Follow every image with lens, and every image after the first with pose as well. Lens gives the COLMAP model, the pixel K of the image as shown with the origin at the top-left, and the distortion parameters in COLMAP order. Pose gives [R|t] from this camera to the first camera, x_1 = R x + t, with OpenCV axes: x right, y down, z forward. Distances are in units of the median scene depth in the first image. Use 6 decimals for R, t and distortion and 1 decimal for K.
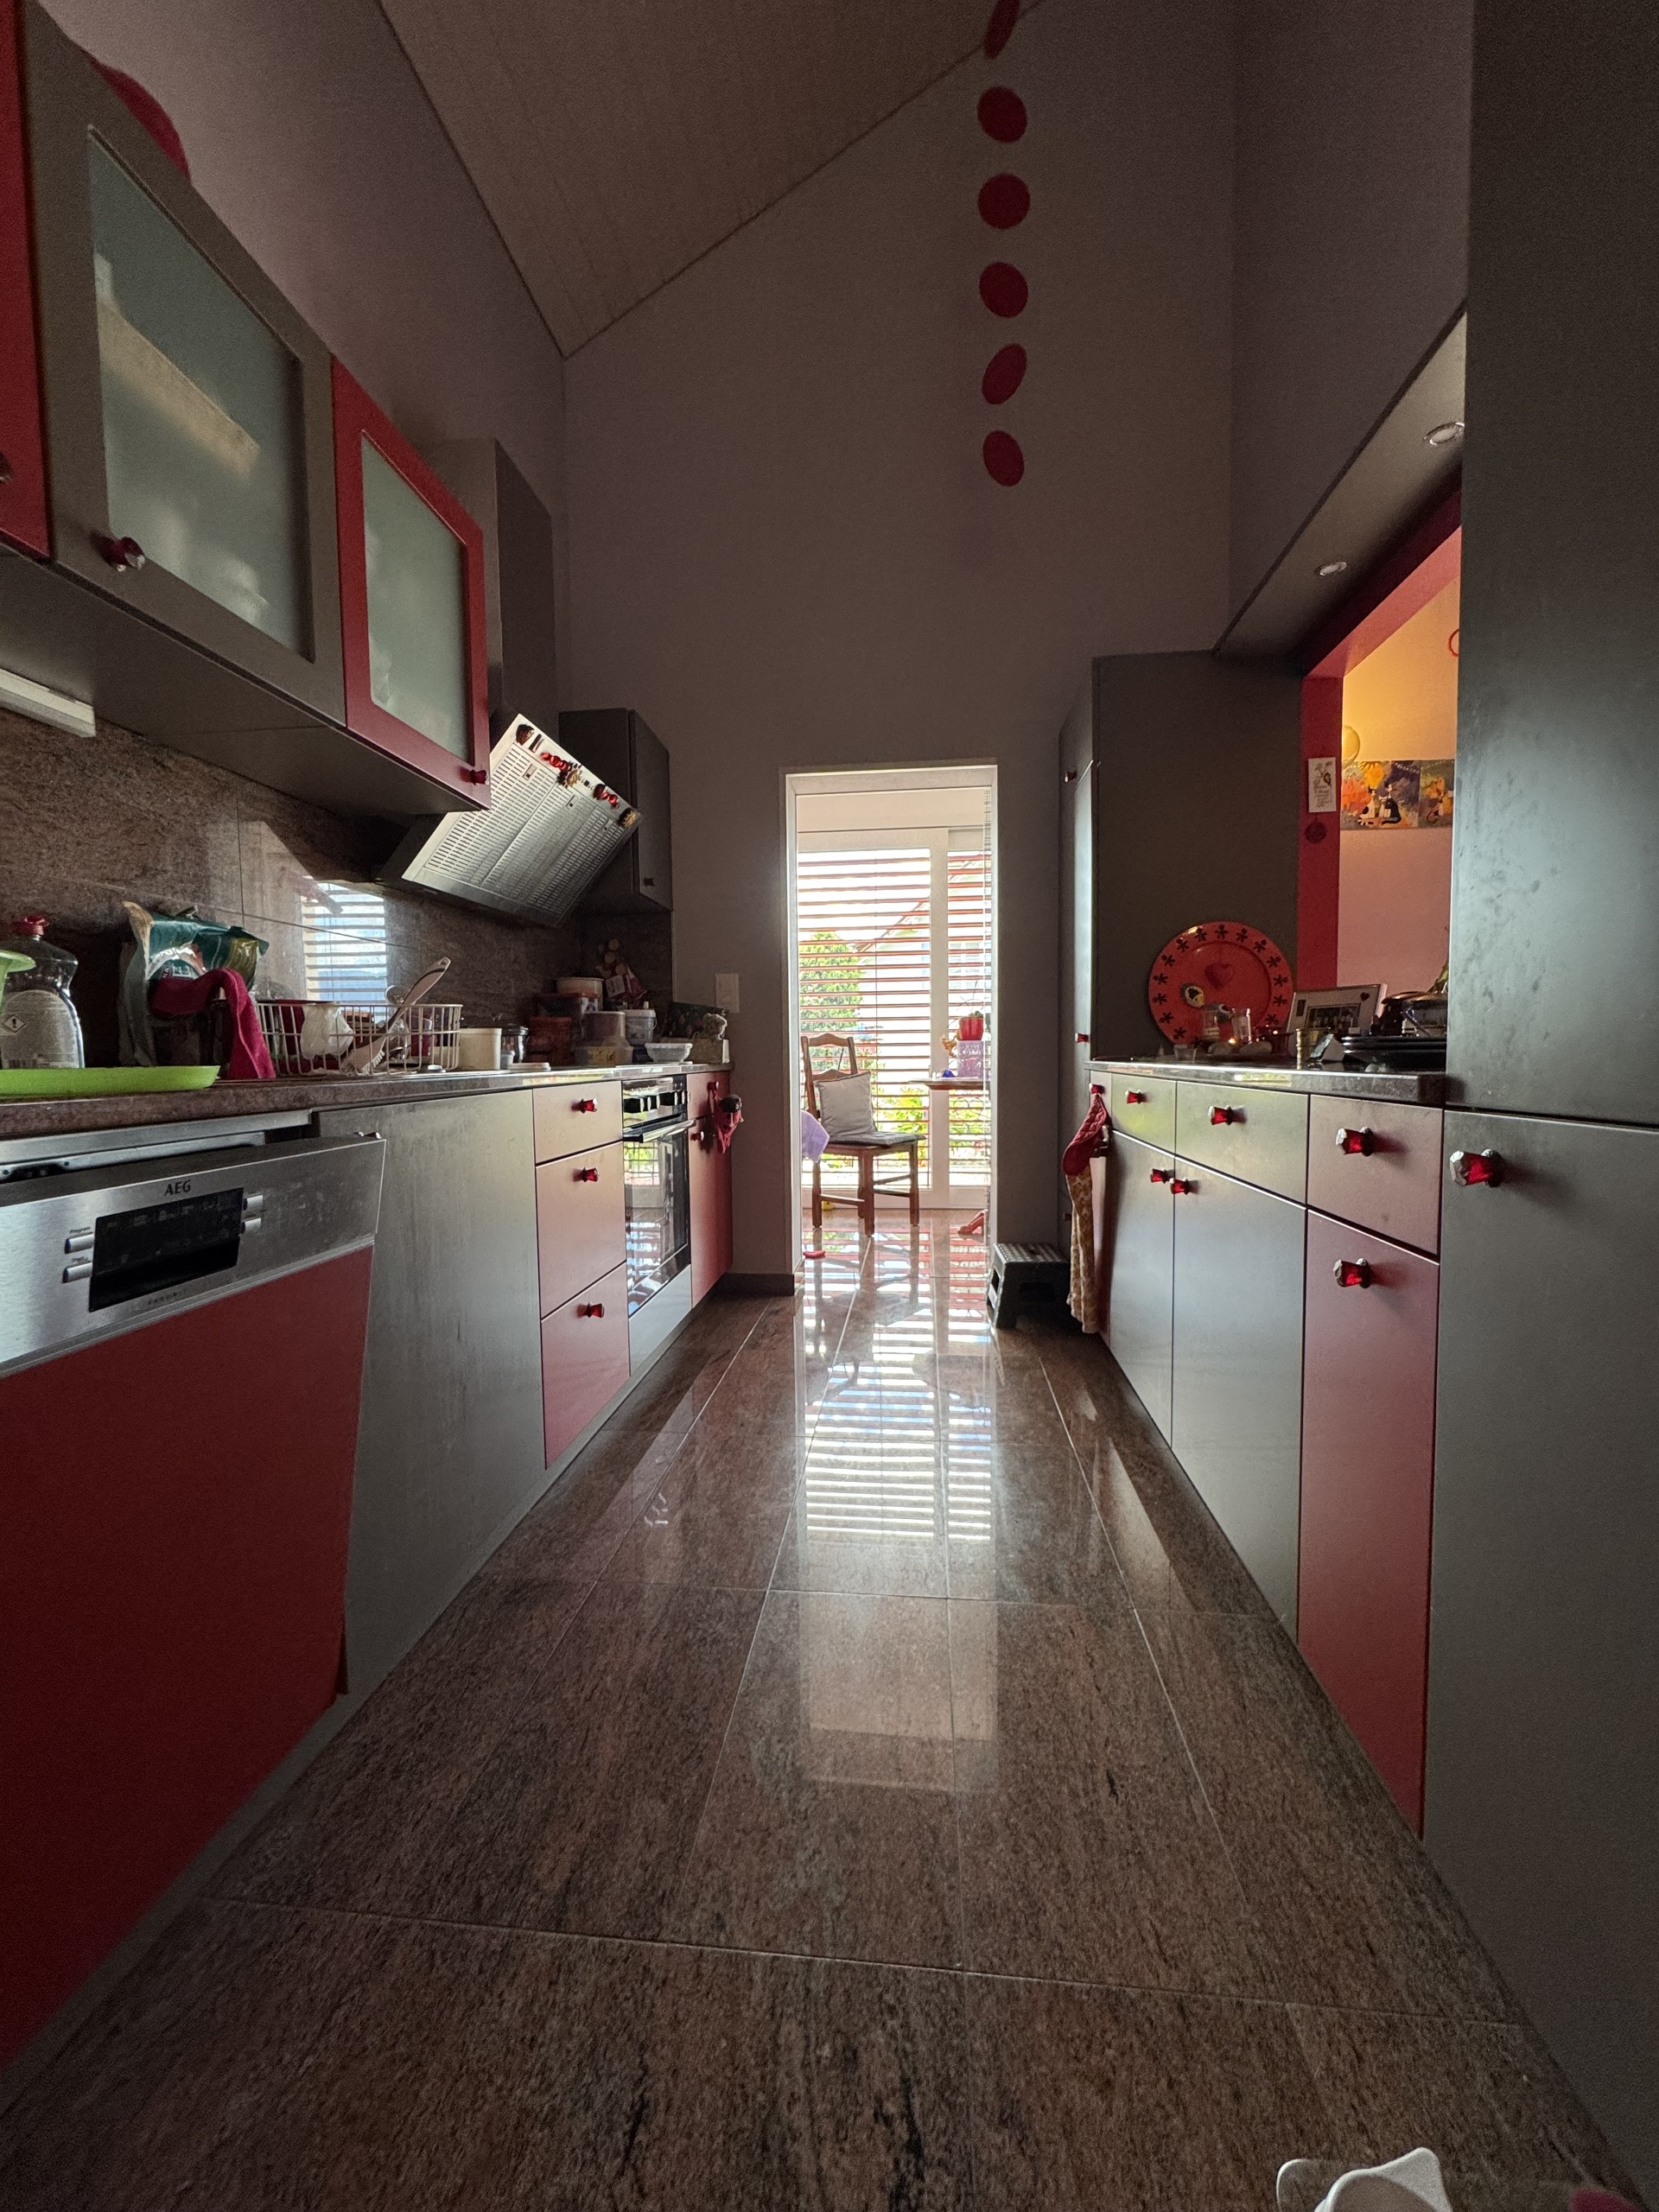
lens RADIAL K [[887.9, 0, 833.7], [0, 887.9, 1106.6], [0, 0, 1]] dist [0.000348, 0.000185]
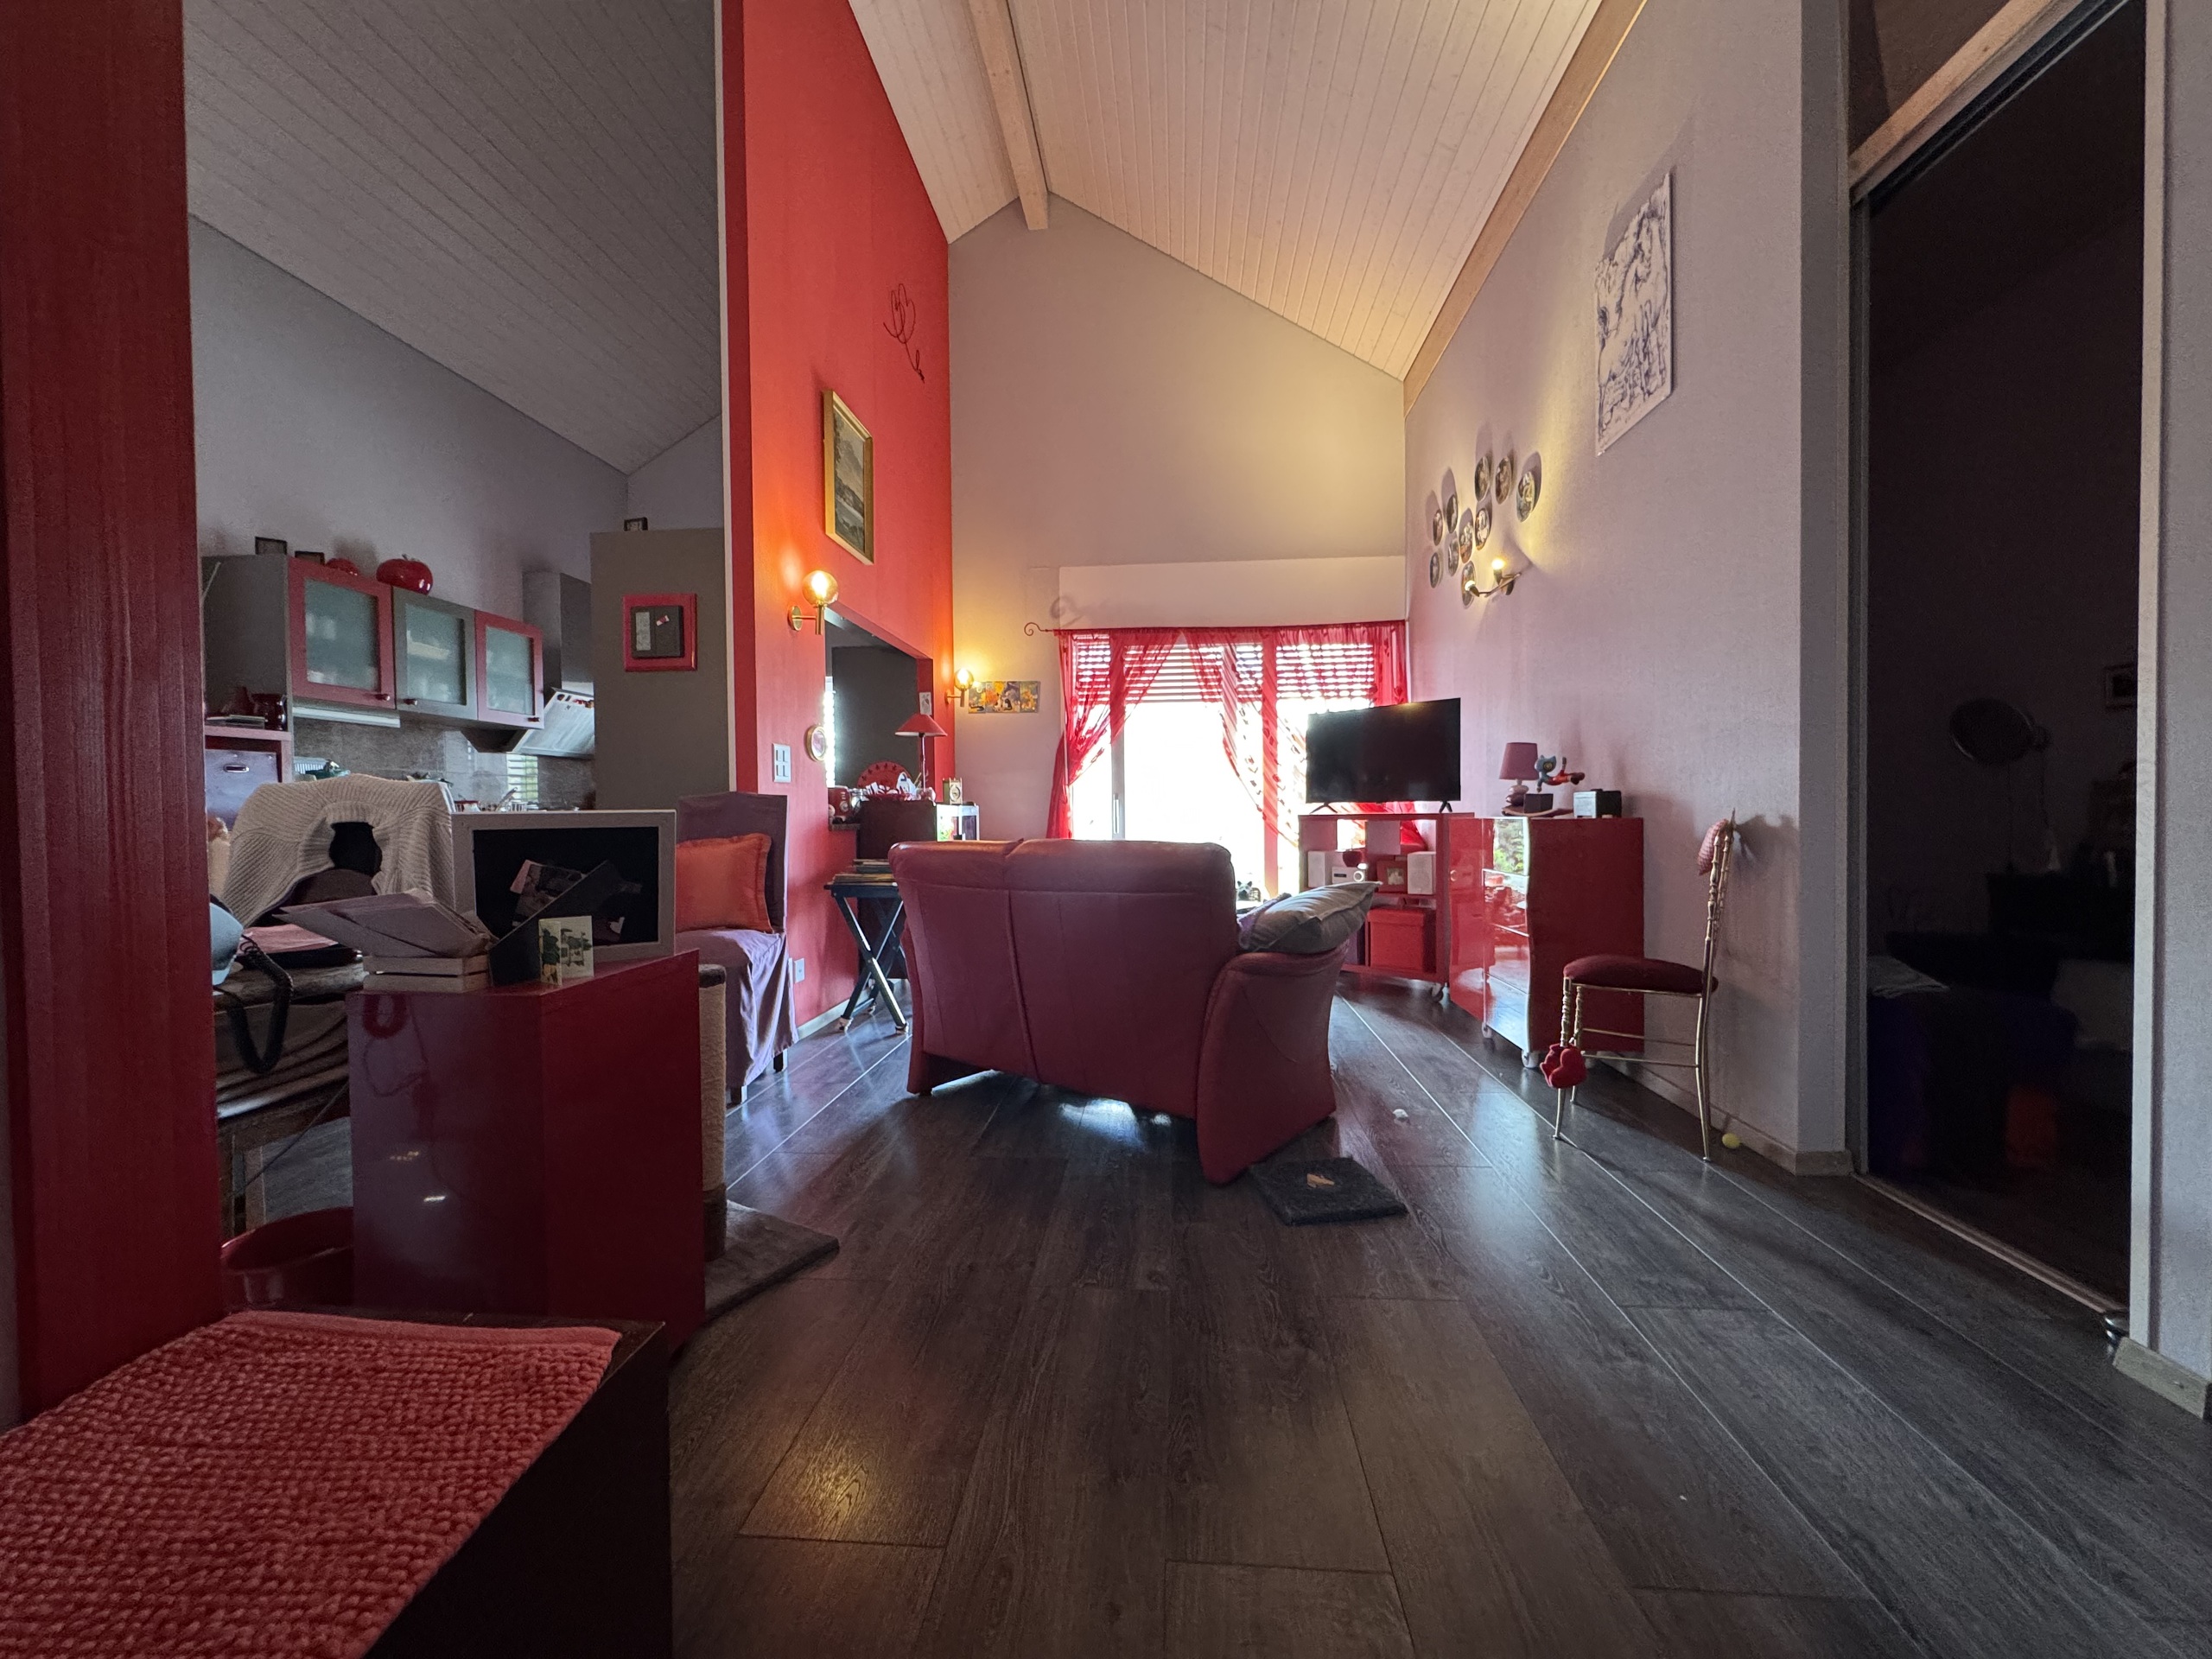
lens RADIAL K [[887.9, 0, 1101.1], [0, 887.9, 825.5], [0, 0, 1]] dist [0.000348, 0.000185]
pose [[0.999644, 0.002447, 0.026578, 1.821854], [-0.001224, 0.998943, -0.045941, 0.118557], [-0.026662, 0.045892, 0.998591, -2.523363]]
